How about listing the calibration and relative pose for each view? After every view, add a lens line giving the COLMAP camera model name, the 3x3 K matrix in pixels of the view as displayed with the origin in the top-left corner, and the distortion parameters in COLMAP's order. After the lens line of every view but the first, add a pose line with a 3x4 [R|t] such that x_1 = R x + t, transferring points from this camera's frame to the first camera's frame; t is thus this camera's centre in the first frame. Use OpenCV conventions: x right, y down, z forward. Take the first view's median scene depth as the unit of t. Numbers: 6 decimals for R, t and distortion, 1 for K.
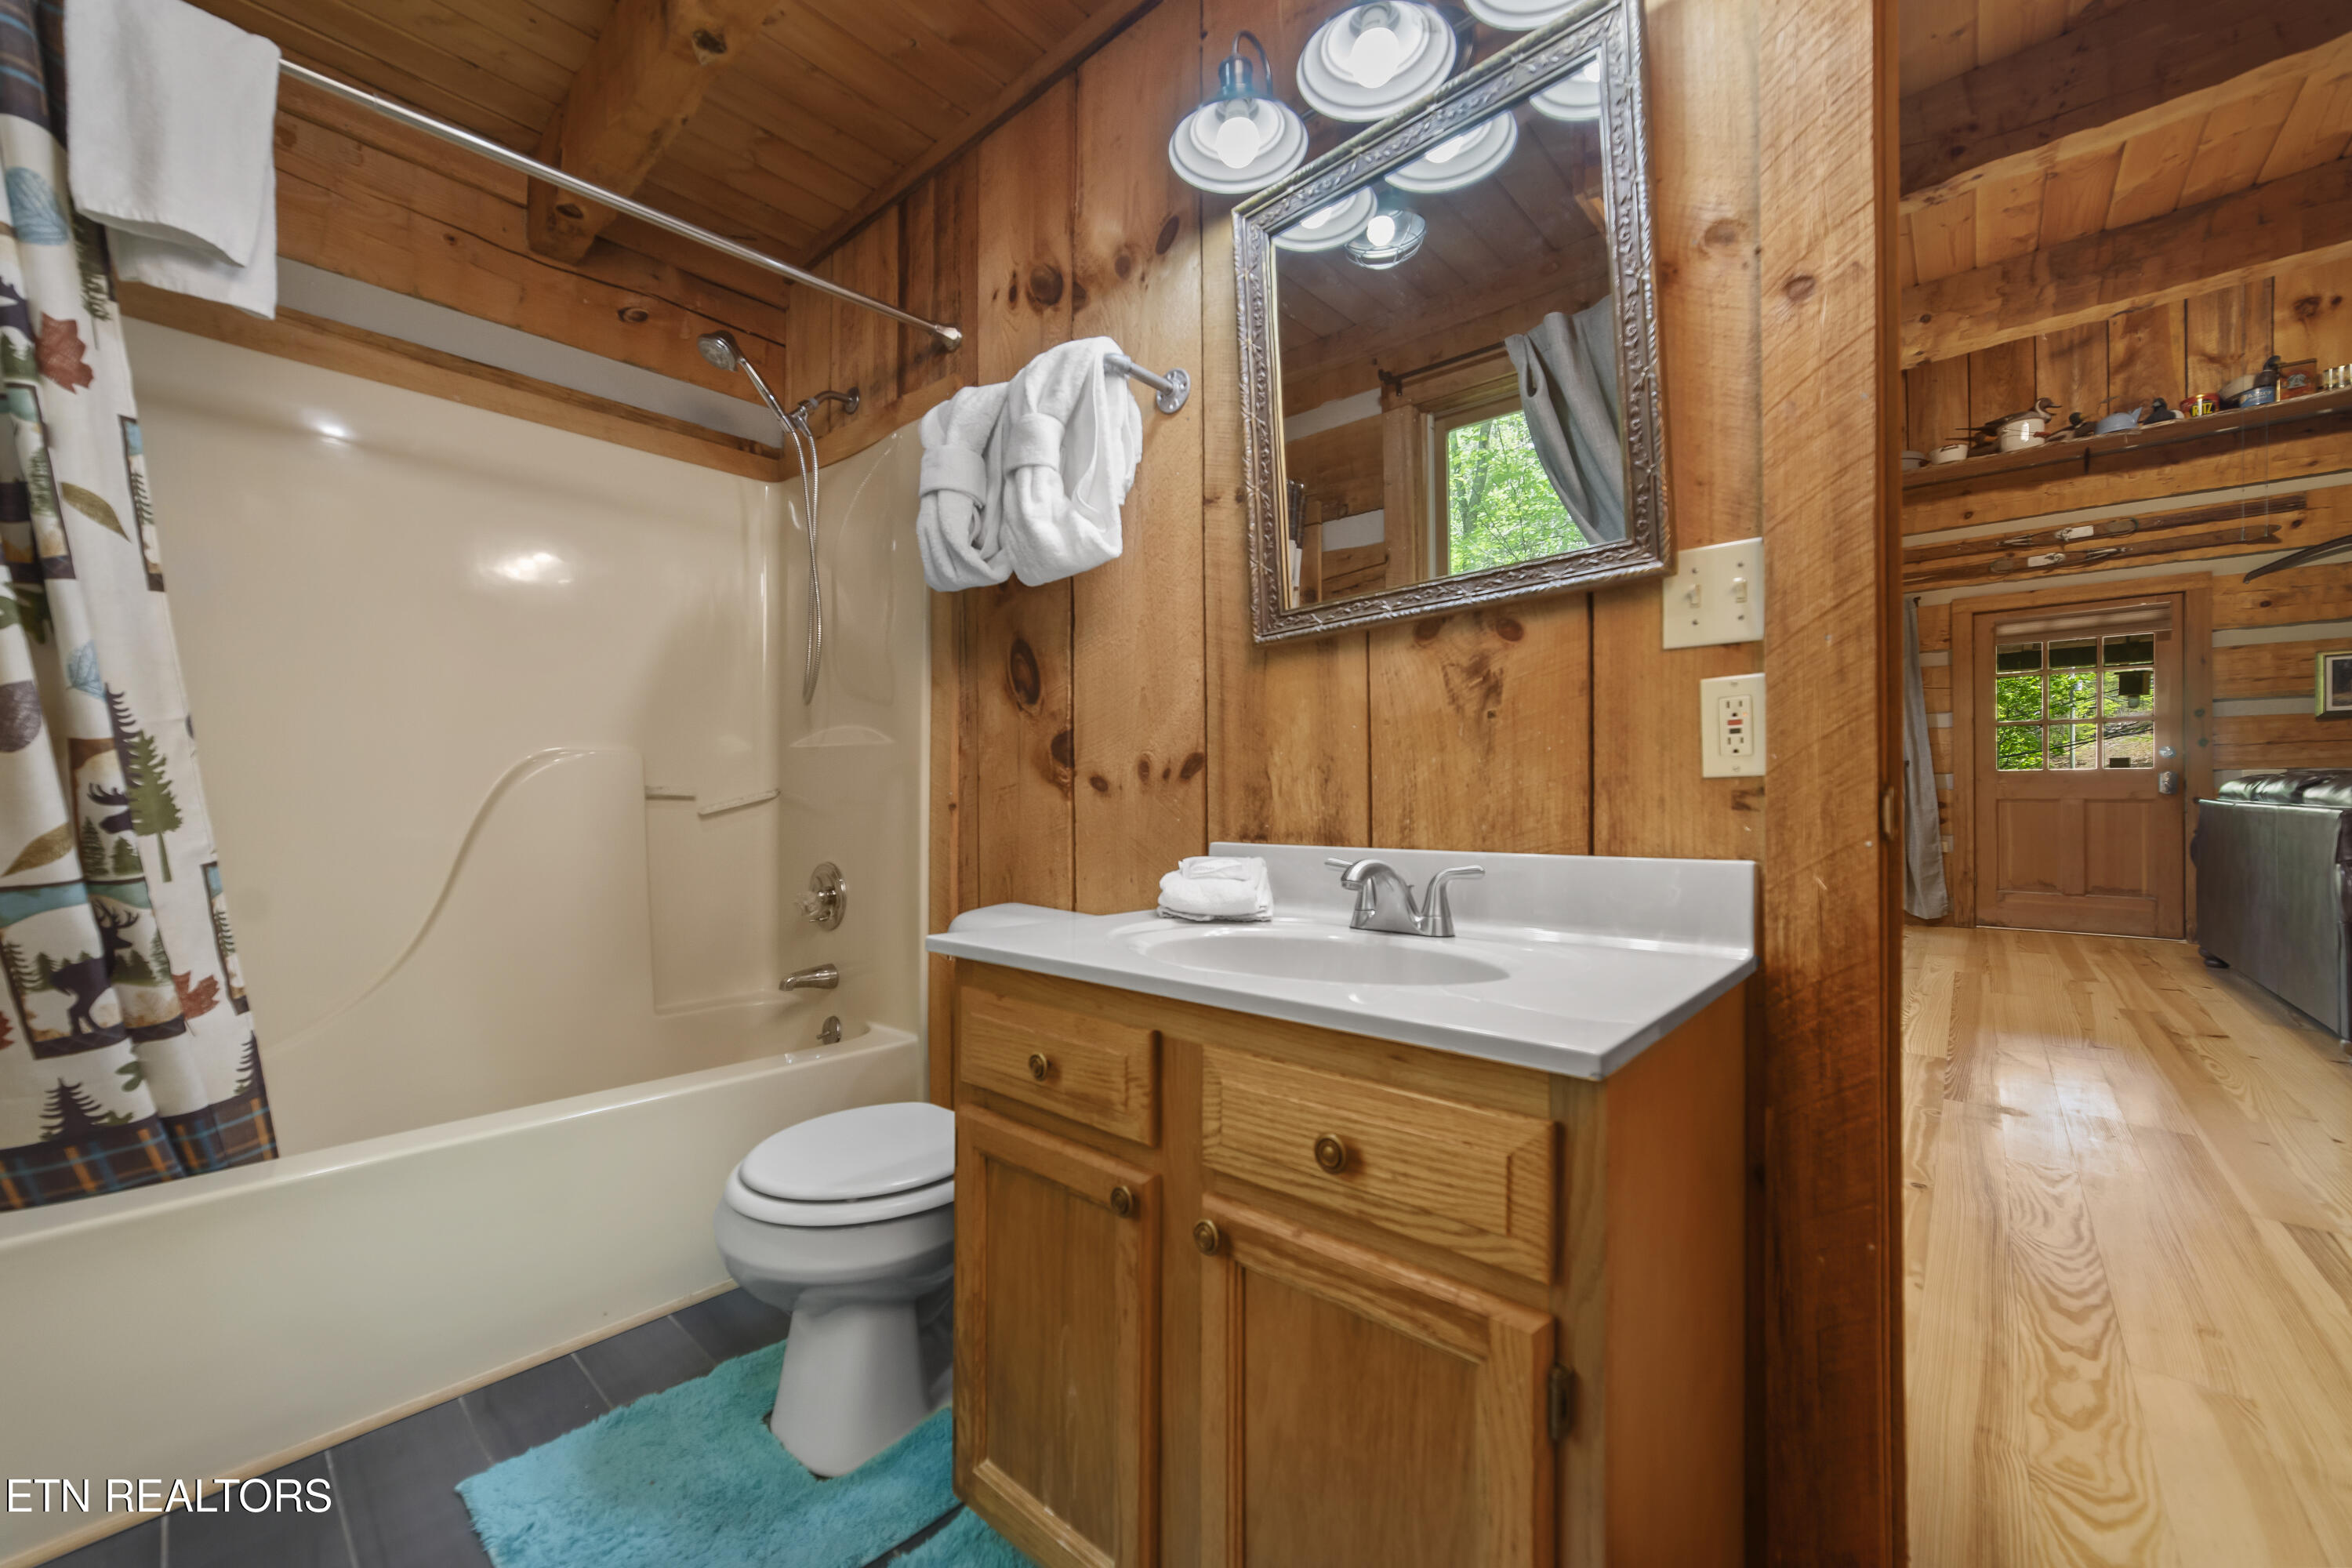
lens RADIAL K [[906.6, 0, 1180.4], [0, 906.6, 789.5], [0, 0, 1]] dist [-0.023158, 0.010842]
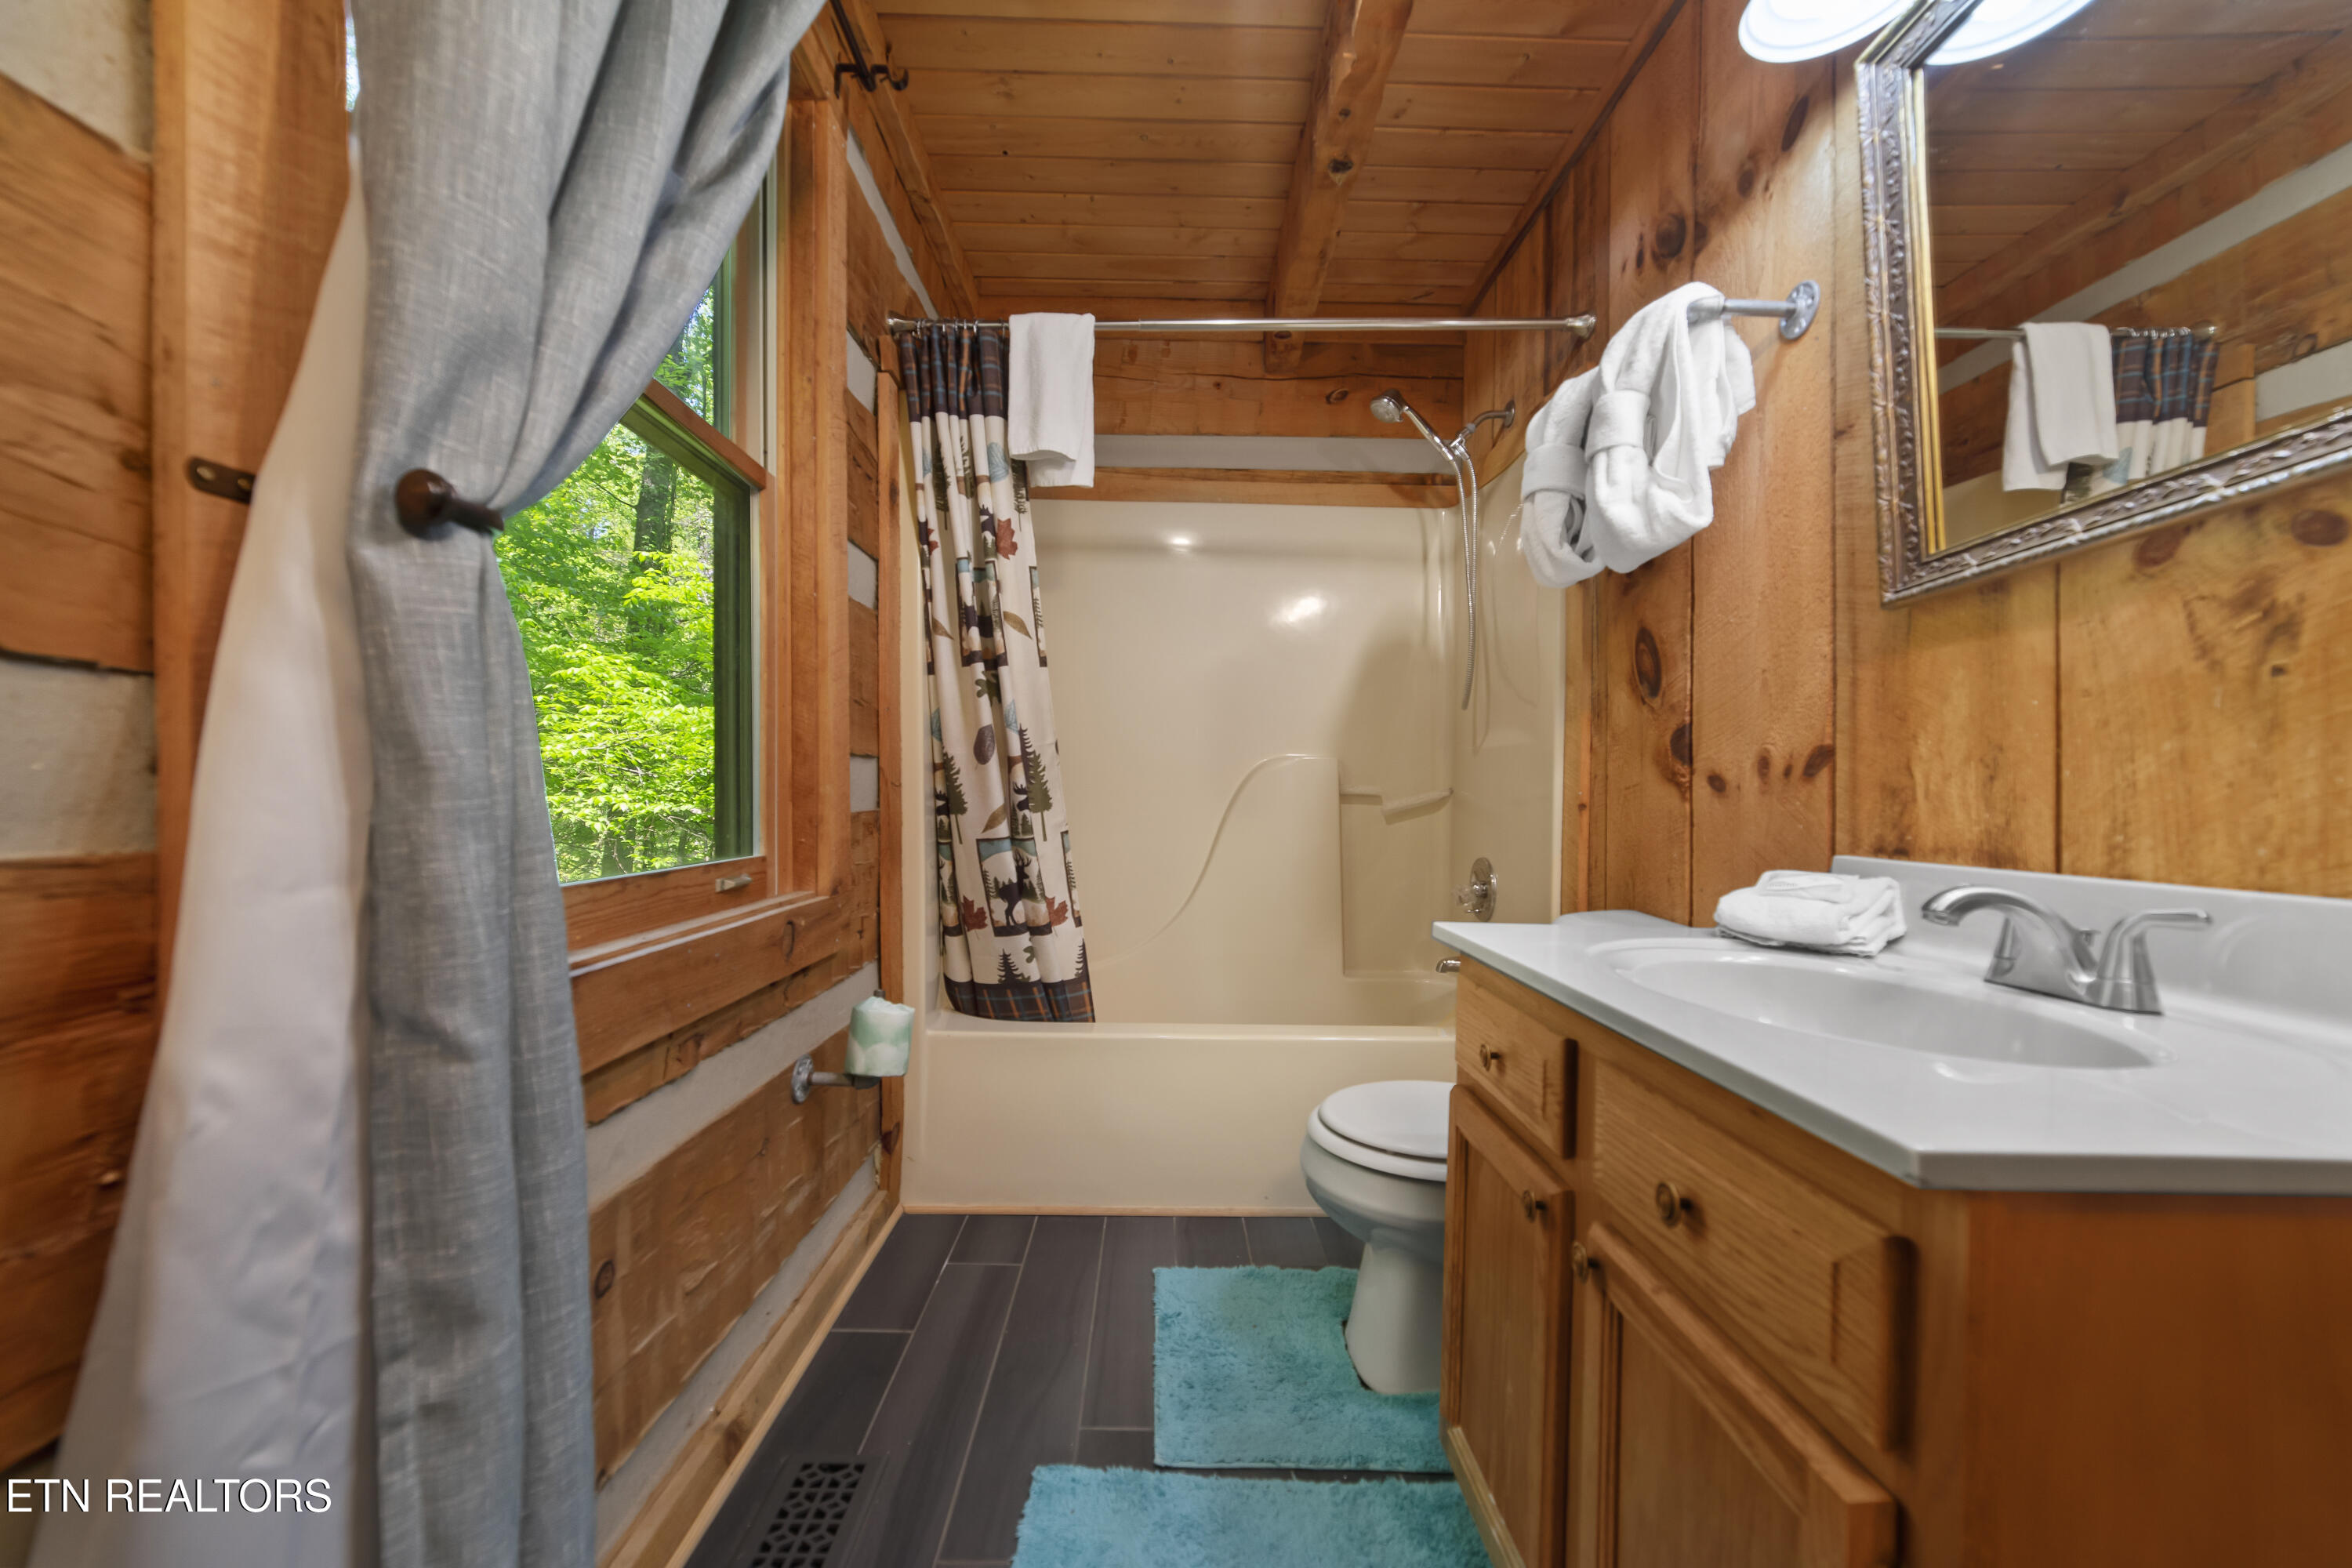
lens RADIAL K [[903.4, 0, 1176.0], [0, 903.4, 784.0], [0, 0, 1]] dist [-0.026628, 0.013834]
pose [[0.684559, 0.001433, -0.728956, 0.225062], [-0.006323, 0.999972, -0.003972, 0.001590], [0.728930, 0.007328, 0.684549, 0.026265]]
